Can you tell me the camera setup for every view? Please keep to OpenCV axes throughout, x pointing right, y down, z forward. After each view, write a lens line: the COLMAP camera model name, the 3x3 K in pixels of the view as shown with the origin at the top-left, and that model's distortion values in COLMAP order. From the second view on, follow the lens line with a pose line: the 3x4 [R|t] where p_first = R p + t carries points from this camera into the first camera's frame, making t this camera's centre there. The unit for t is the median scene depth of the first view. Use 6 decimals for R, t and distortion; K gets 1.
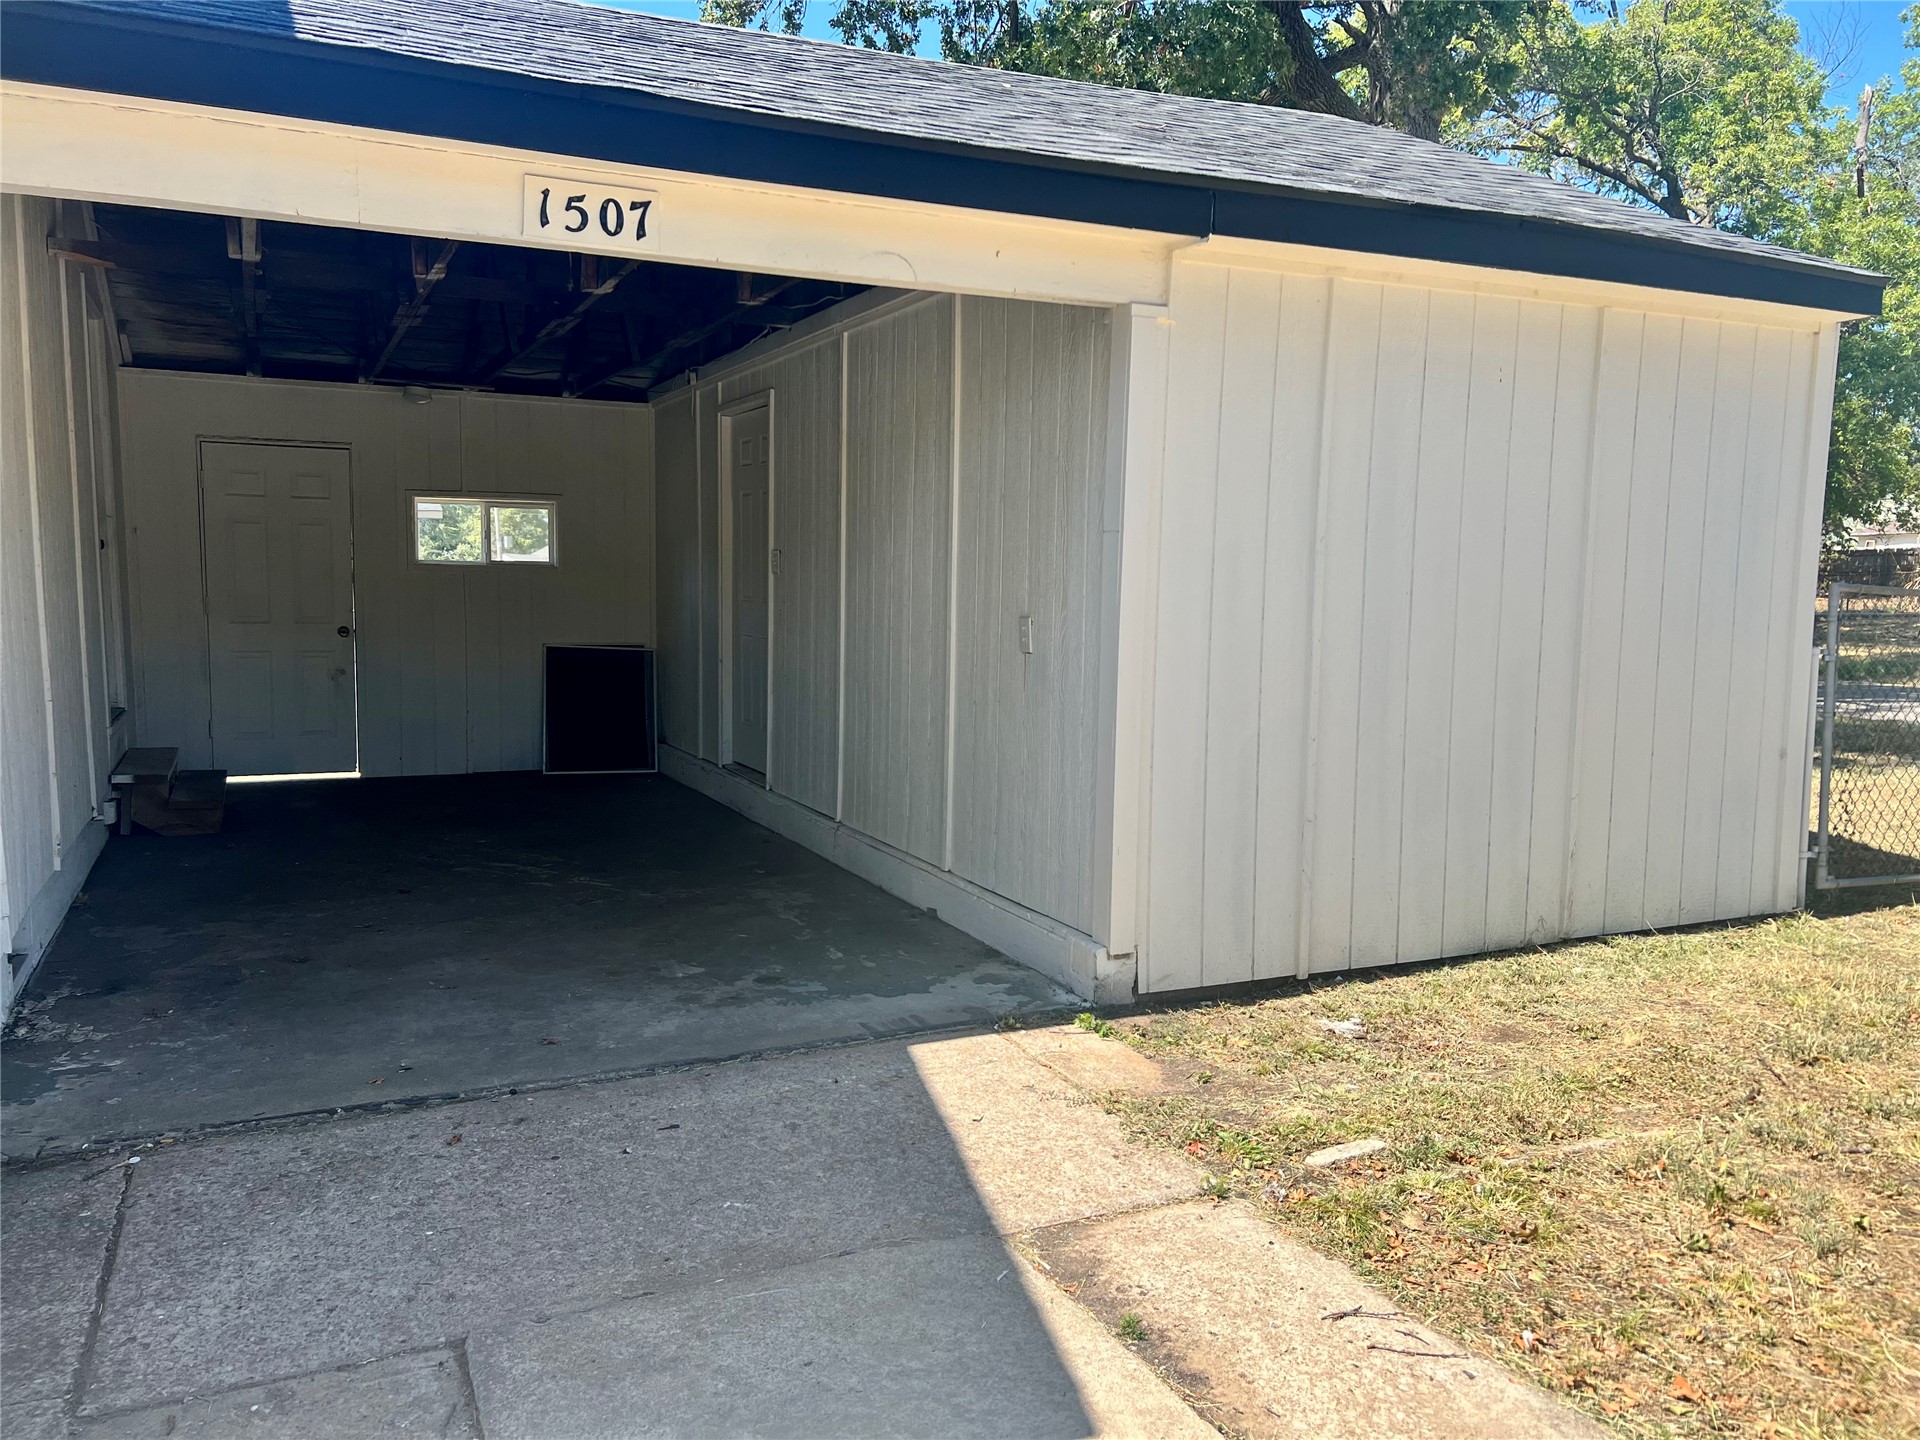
lens RADIAL K [[1445.9, 0, 960.0], [0, 1445.9, 720.0], [0, 0, 1]] dist [0.007125, 0.001905]
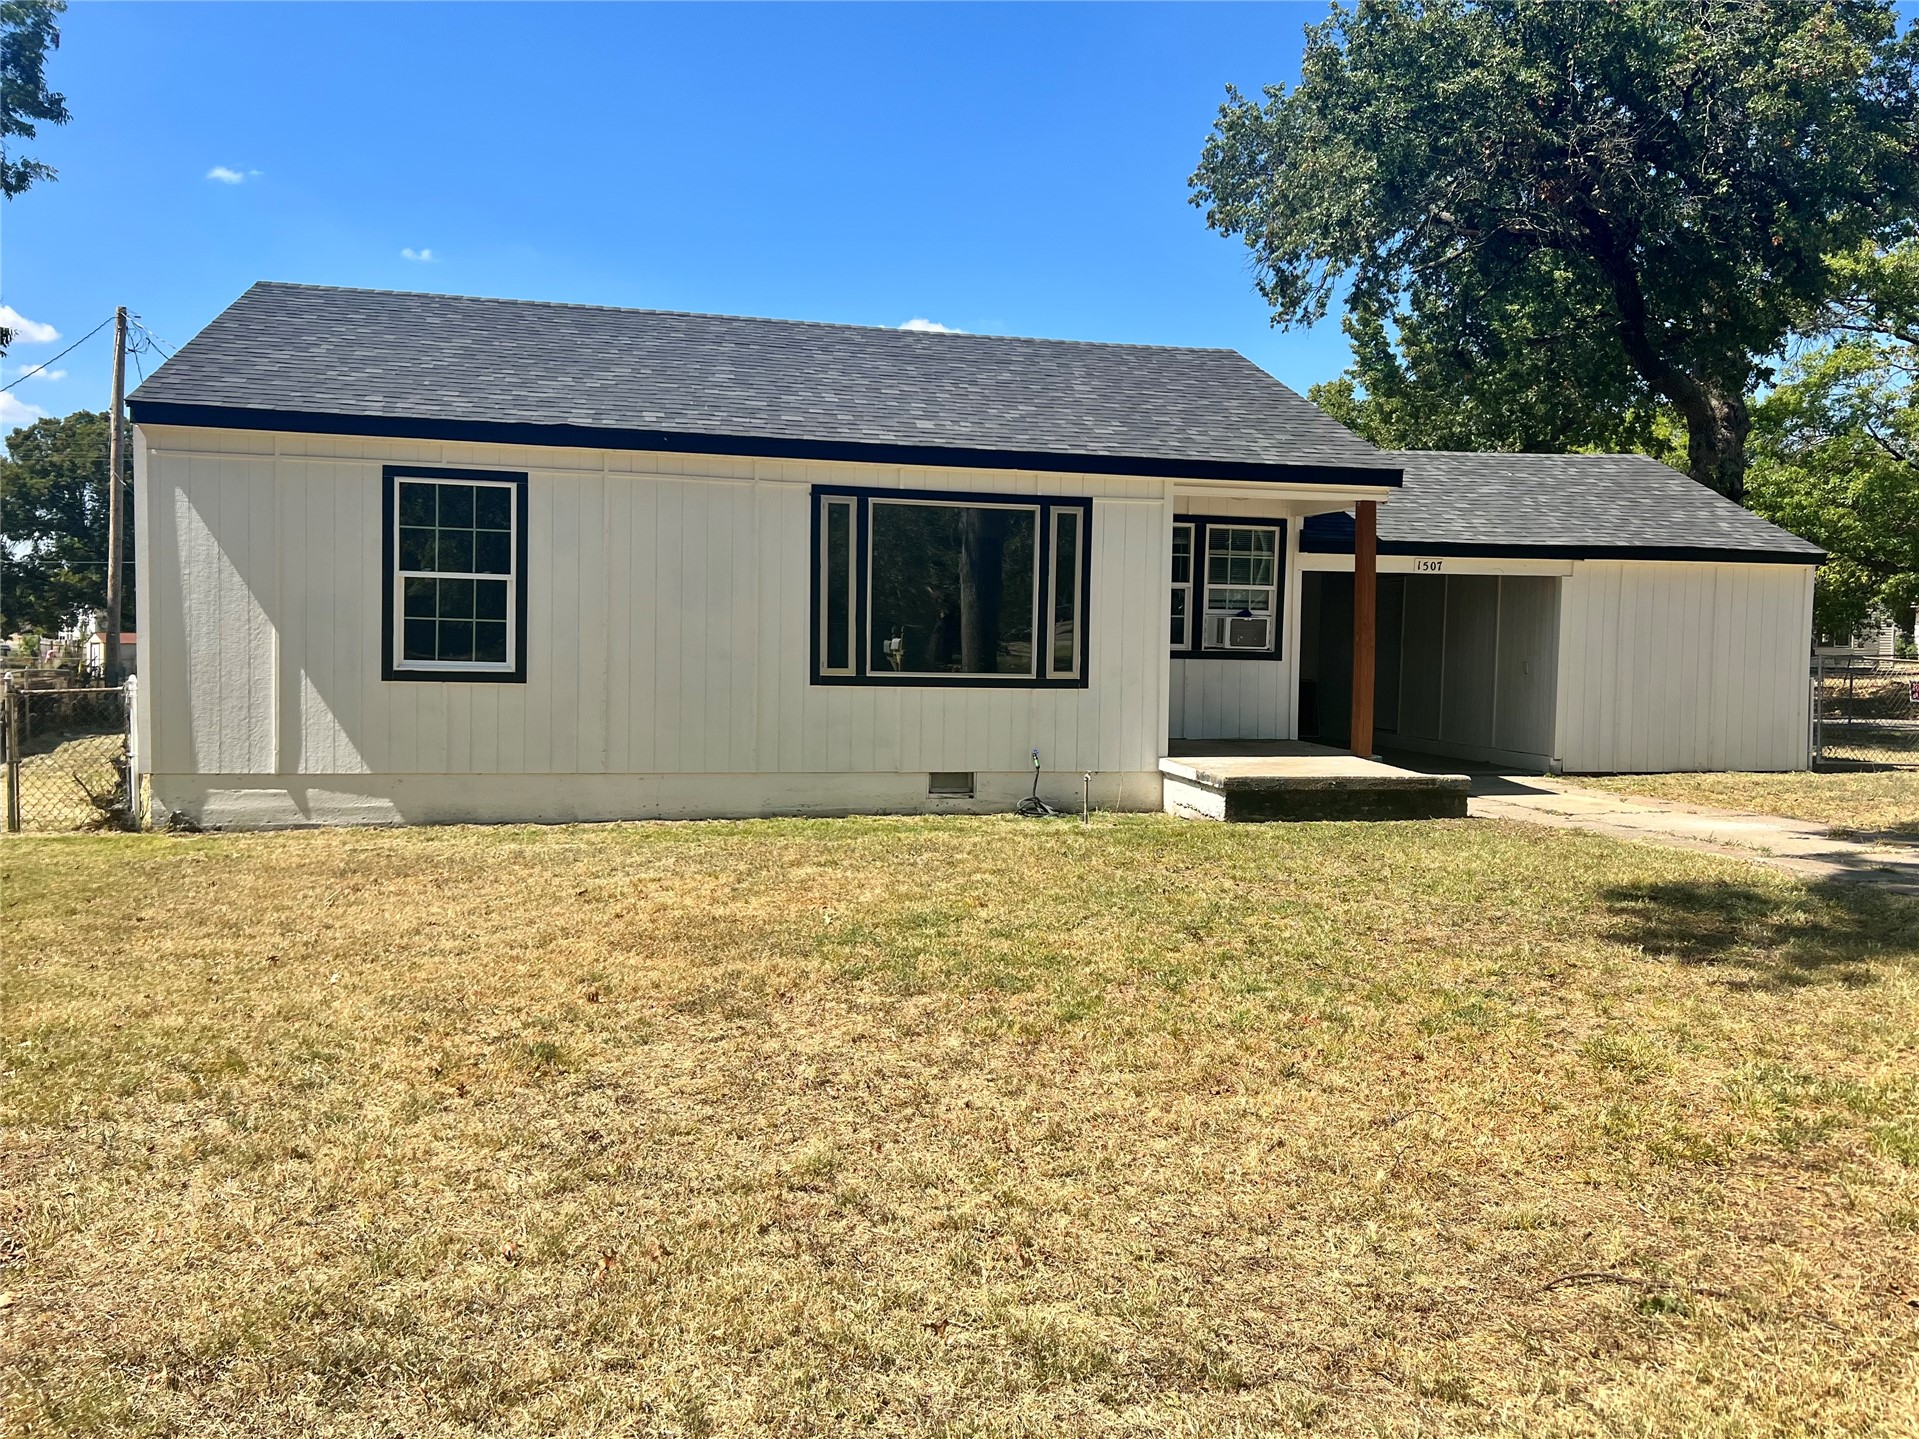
lens RADIAL K [[1445.2, 0, 959.5], [0, 1445.2, 719.5], [0, 0, 1]] dist [0.007125, 0.001905]
pose [[0.971480, 0.027276, -0.235549, -0.421051], [-0.035464, 0.998903, -0.030593, 0.197234], [0.234456, 0.038074, 0.971381, -2.441370]]
